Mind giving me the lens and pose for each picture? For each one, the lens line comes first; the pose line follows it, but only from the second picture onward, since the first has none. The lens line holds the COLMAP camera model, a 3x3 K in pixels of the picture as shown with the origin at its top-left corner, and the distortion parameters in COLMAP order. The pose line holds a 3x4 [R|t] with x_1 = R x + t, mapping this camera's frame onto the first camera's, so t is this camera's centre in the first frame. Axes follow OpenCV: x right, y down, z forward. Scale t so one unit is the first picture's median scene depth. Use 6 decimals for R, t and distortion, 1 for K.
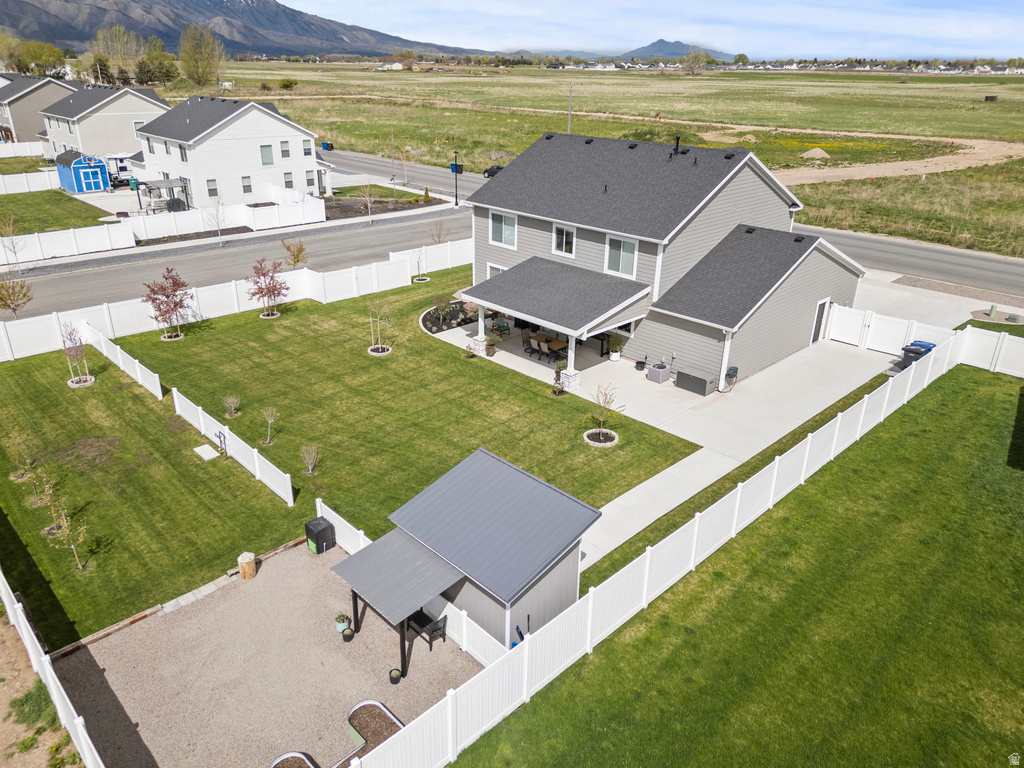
lens RADIAL K [[745.8, 0, 512.0], [0, 745.8, 384.0], [0, 0, 1]] dist [0.039631, -0.007308]
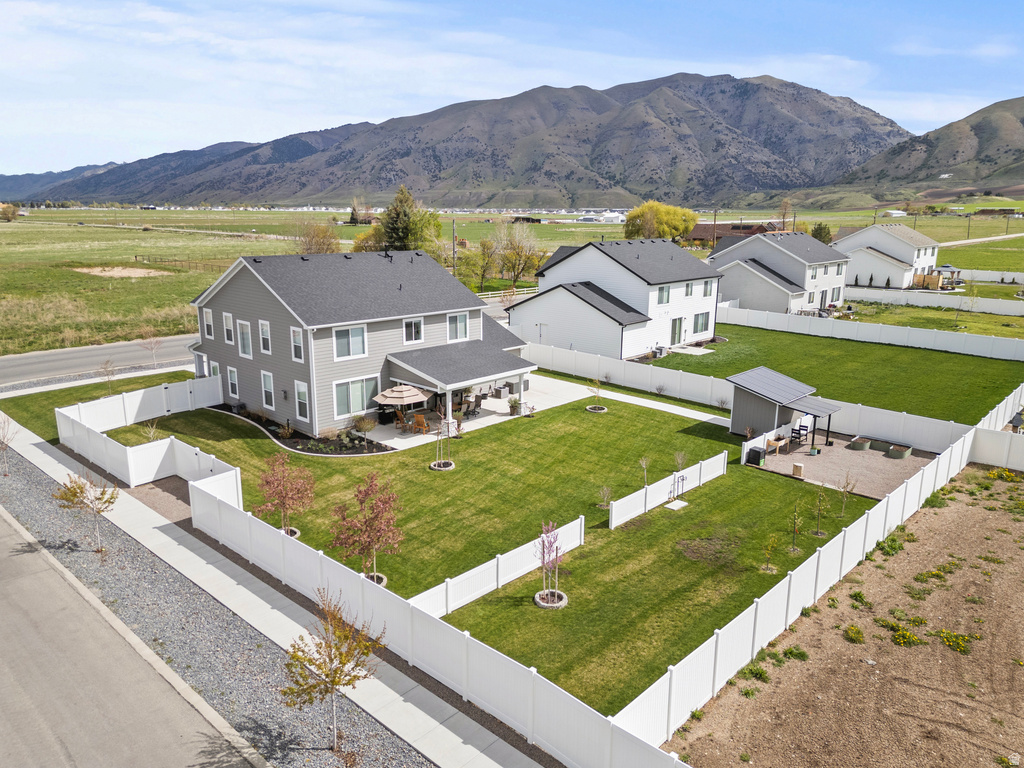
lens RADIAL K [[726.6, 0, 512.0], [0, 726.6, 384.0], [0, 0, 1]] dist [0.079793, -0.069595]
pose [[-0.046593, -0.245759, 0.968210, -1.091738], [0.390763, 0.887539, 0.244087, -0.341249], [-0.919311, 0.389714, 0.054680, 0.831017]]
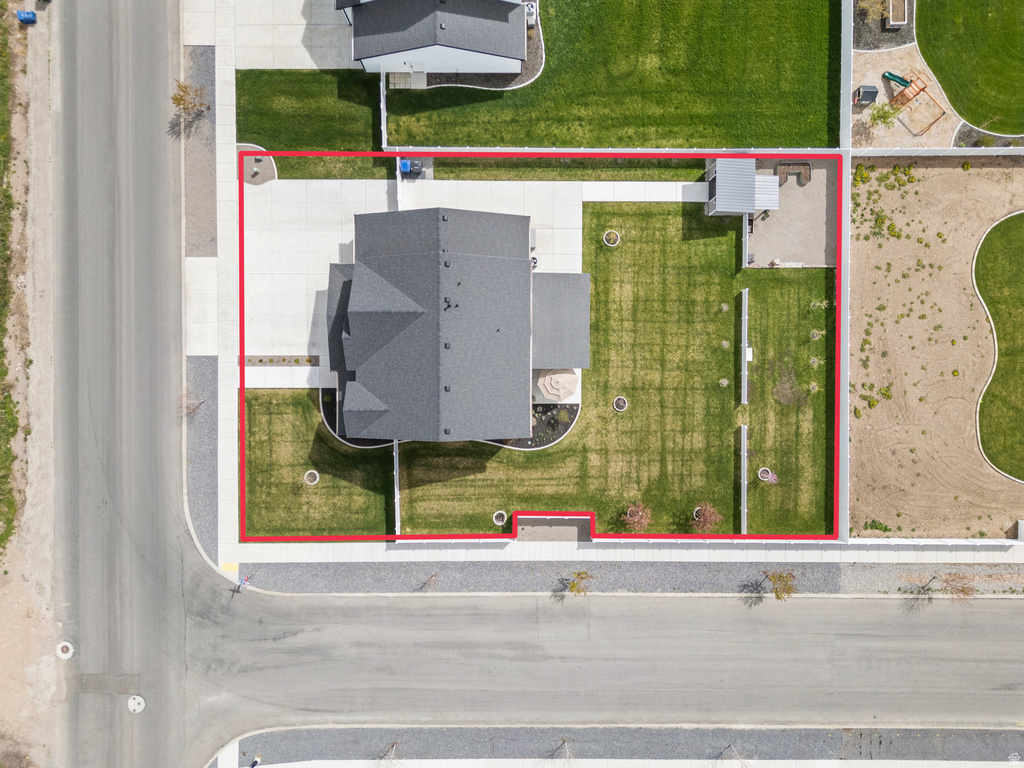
lens RADIAL K [[726.6, 0, 512.0], [0, 726.6, 384.0], [0, 0, 1]] dist [0.079793, -0.069595]
pose [[-0.714616, -0.699425, -0.011362, 0.043766], [0.265139, -0.285858, 0.920862, -1.598636], [-0.647322, 0.655050, 0.389724, 0.503761]]
